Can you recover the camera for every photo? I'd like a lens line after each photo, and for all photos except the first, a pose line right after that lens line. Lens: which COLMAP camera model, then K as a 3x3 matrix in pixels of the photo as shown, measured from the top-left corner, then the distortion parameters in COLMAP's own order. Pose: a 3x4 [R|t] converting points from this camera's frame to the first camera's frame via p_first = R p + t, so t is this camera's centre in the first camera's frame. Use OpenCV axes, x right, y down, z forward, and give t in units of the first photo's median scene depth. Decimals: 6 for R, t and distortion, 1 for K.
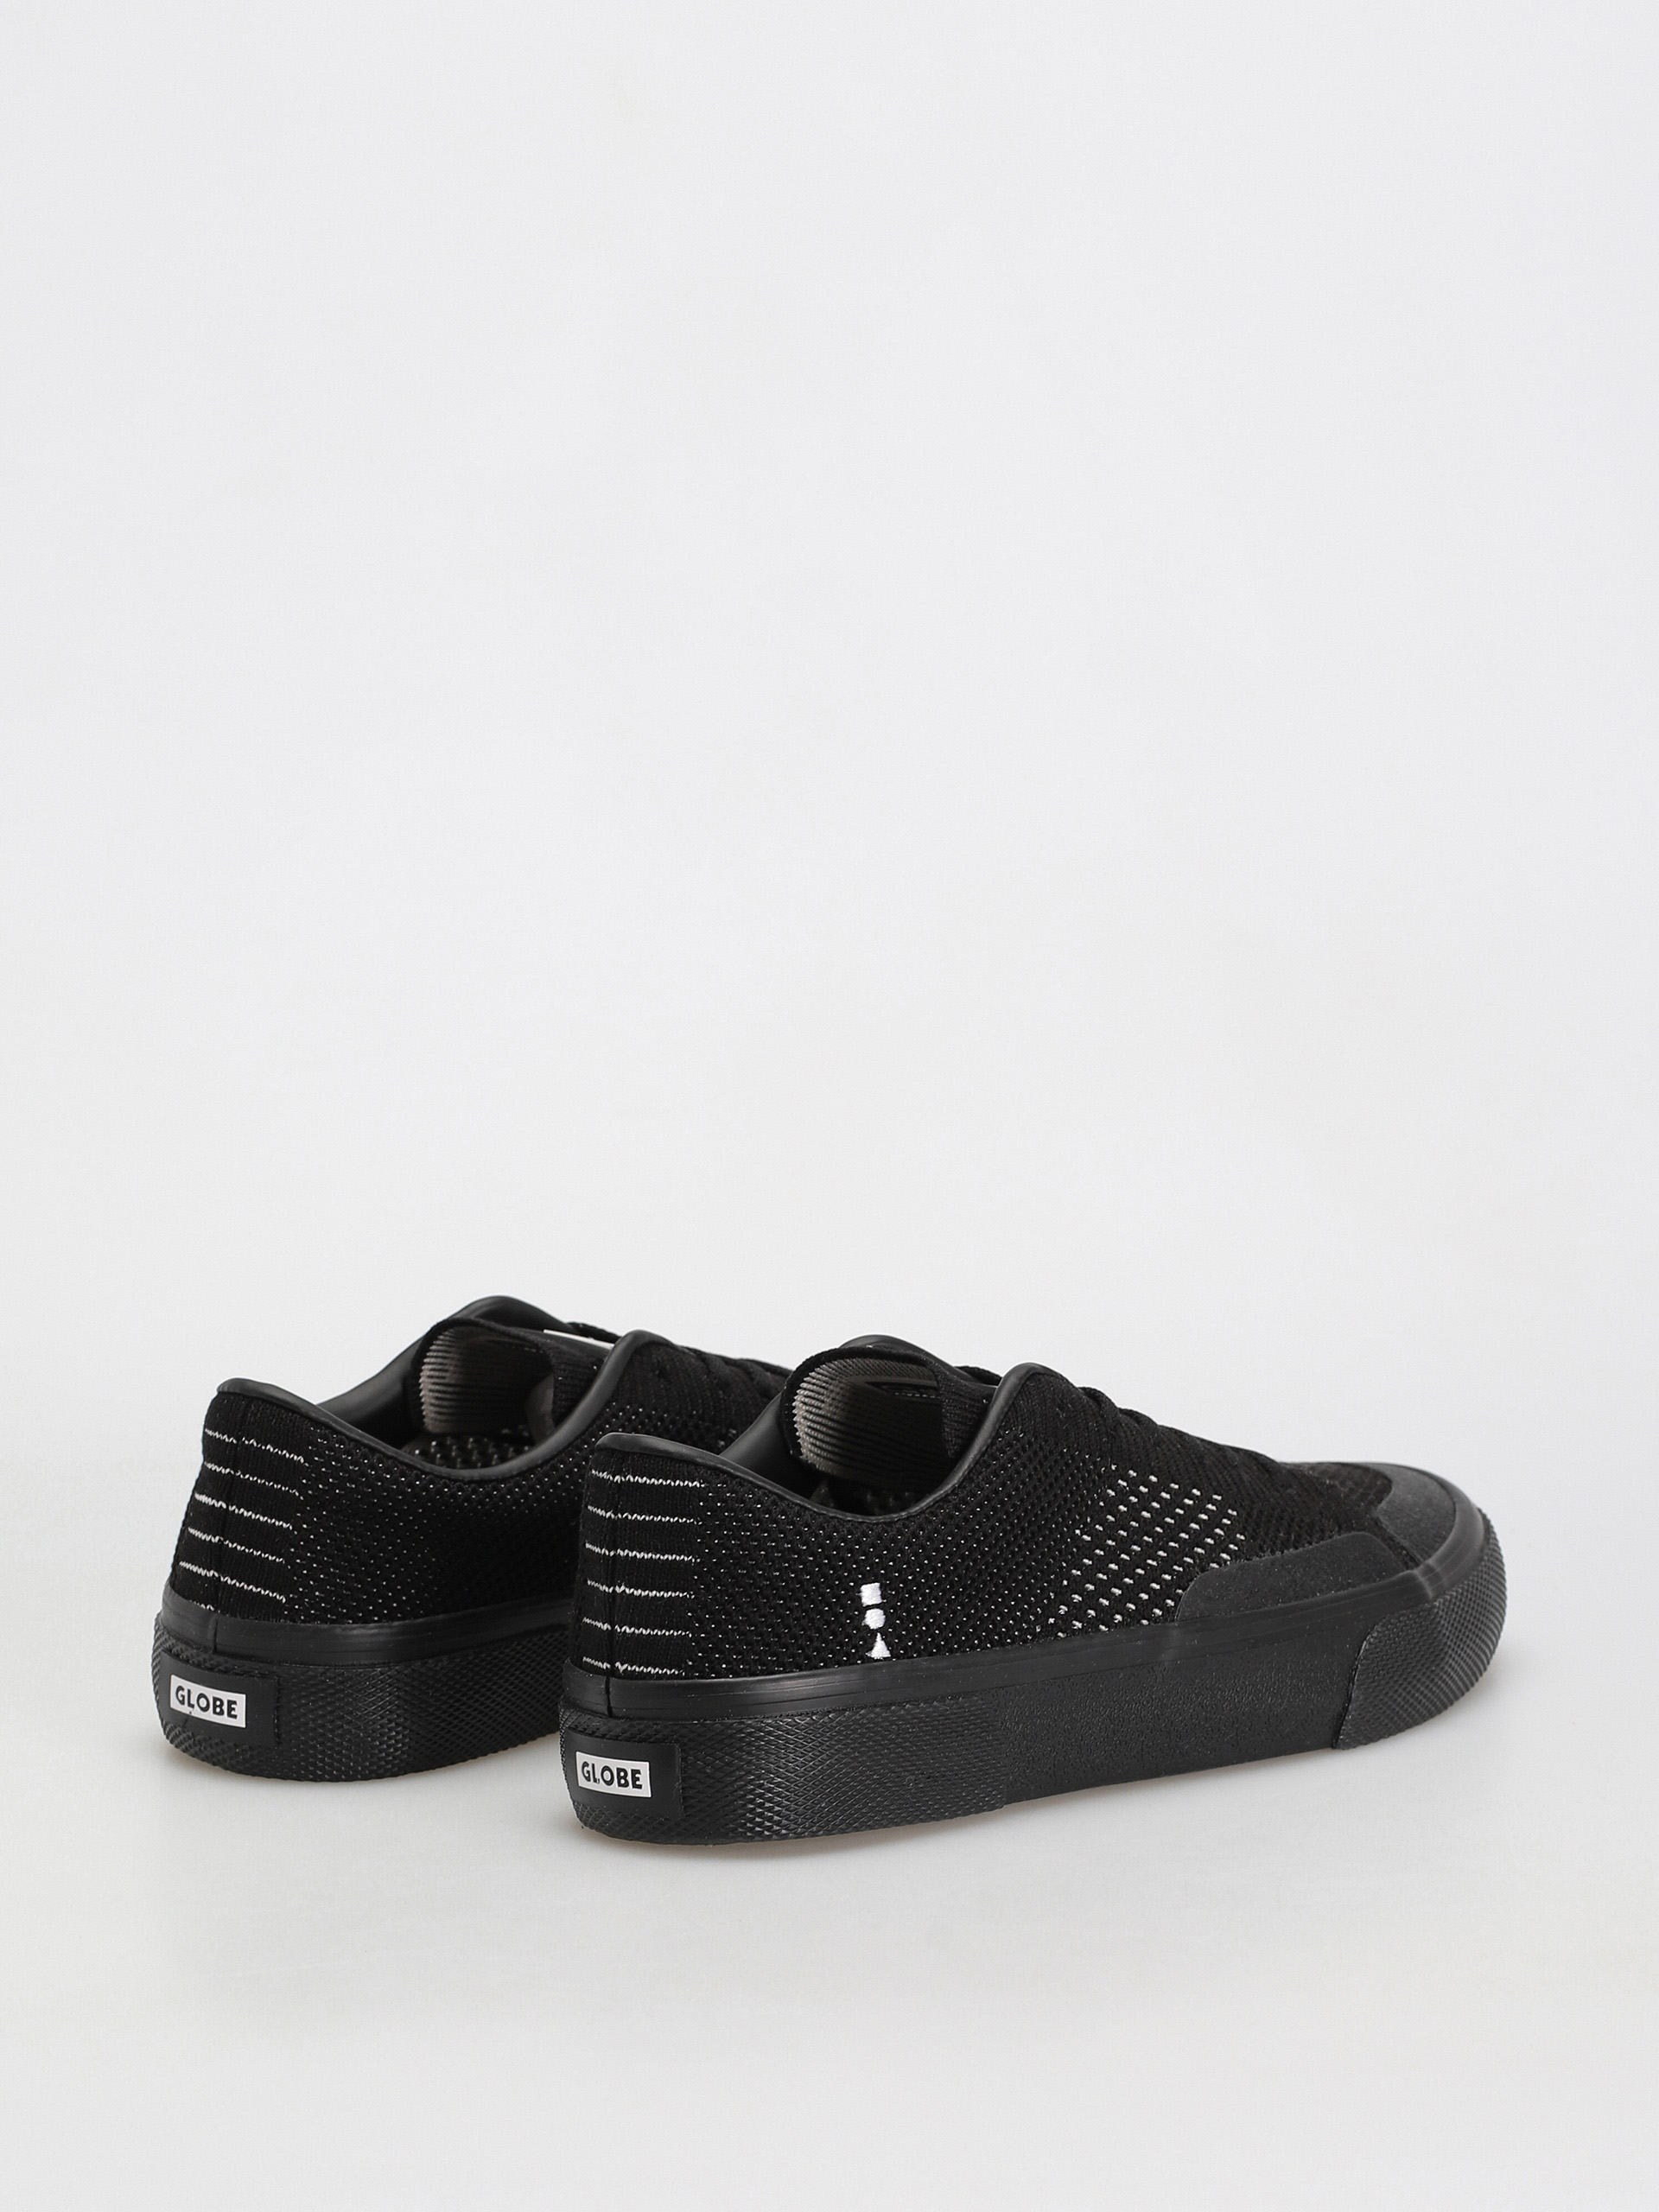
lens RADIAL K [[8070.2, 0, 829.6], [0, 8070.2, 1108.0], [0, 0, 1]] dist [-0.371388, 0.000000]
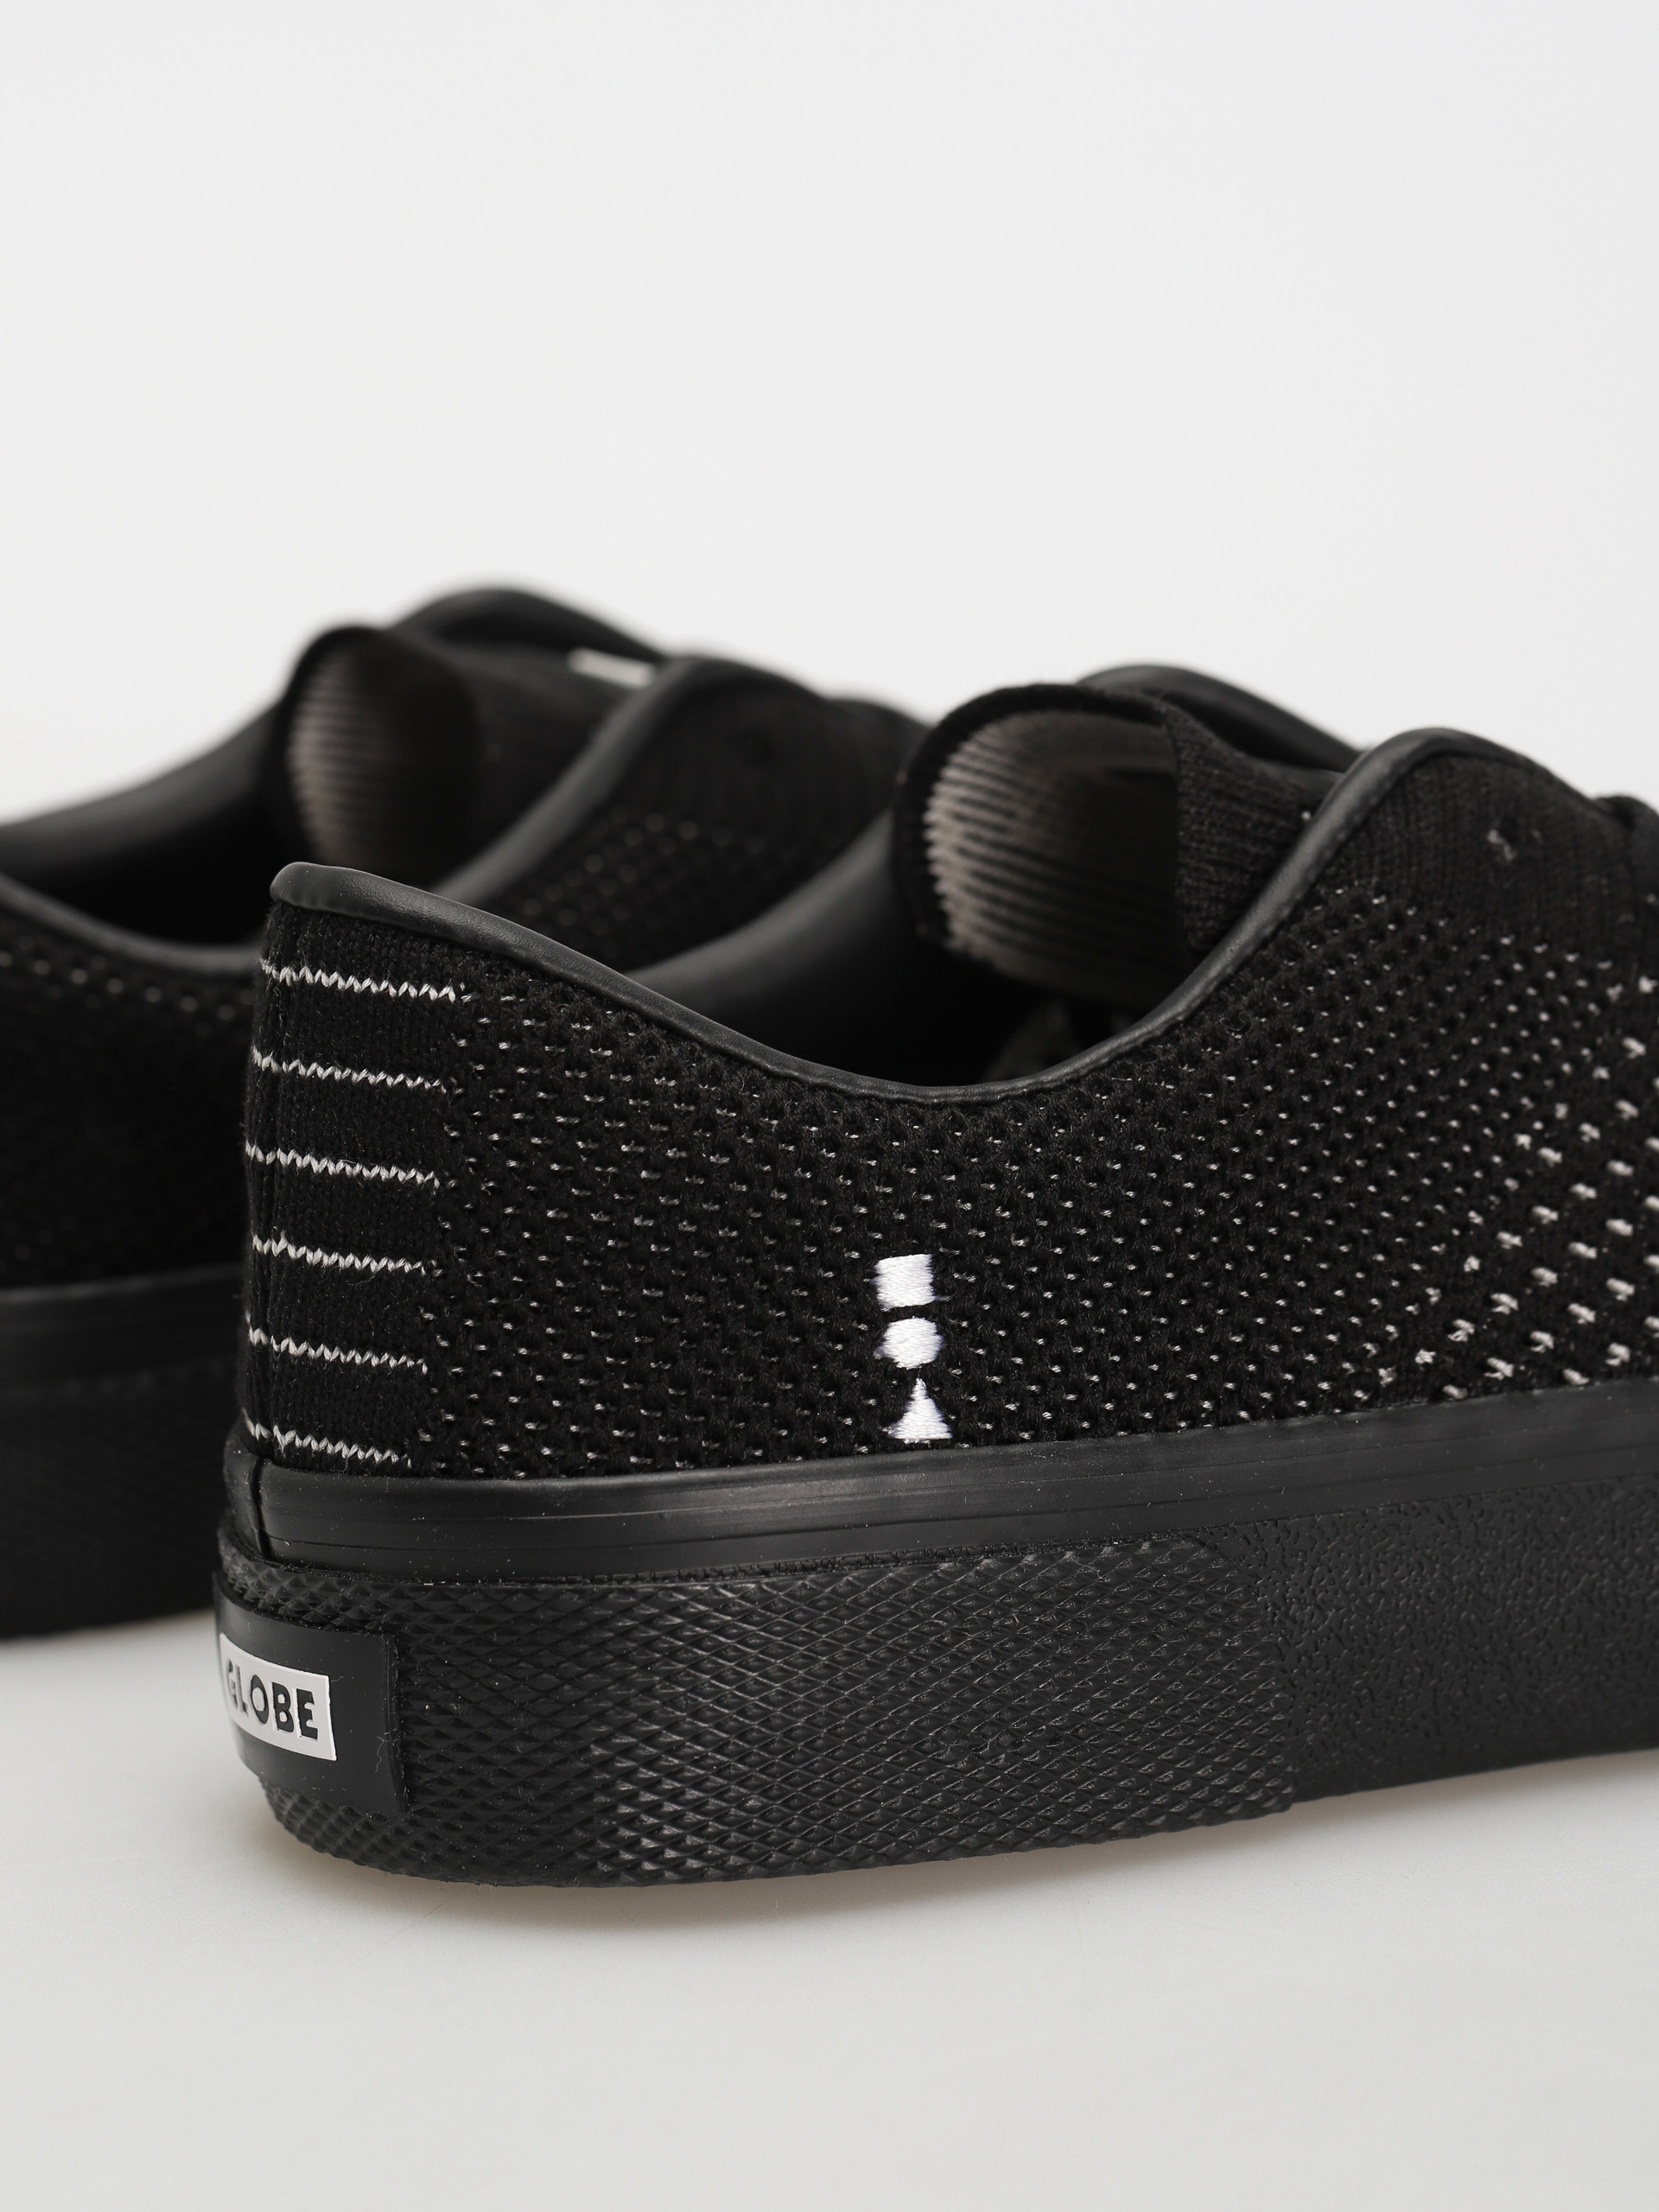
lens RADIAL K [[8070.2, 0, 829.0], [0, 8070.2, 1100.7], [0, 0, 1]] dist [-0.371388, 0.000000]
pose [[0.967523, 0.031903, -0.250761, 0.101115], [-0.017463, 0.998069, 0.059601, 0.027240], [0.252178, -0.053286, 0.966213, 0.606157]]
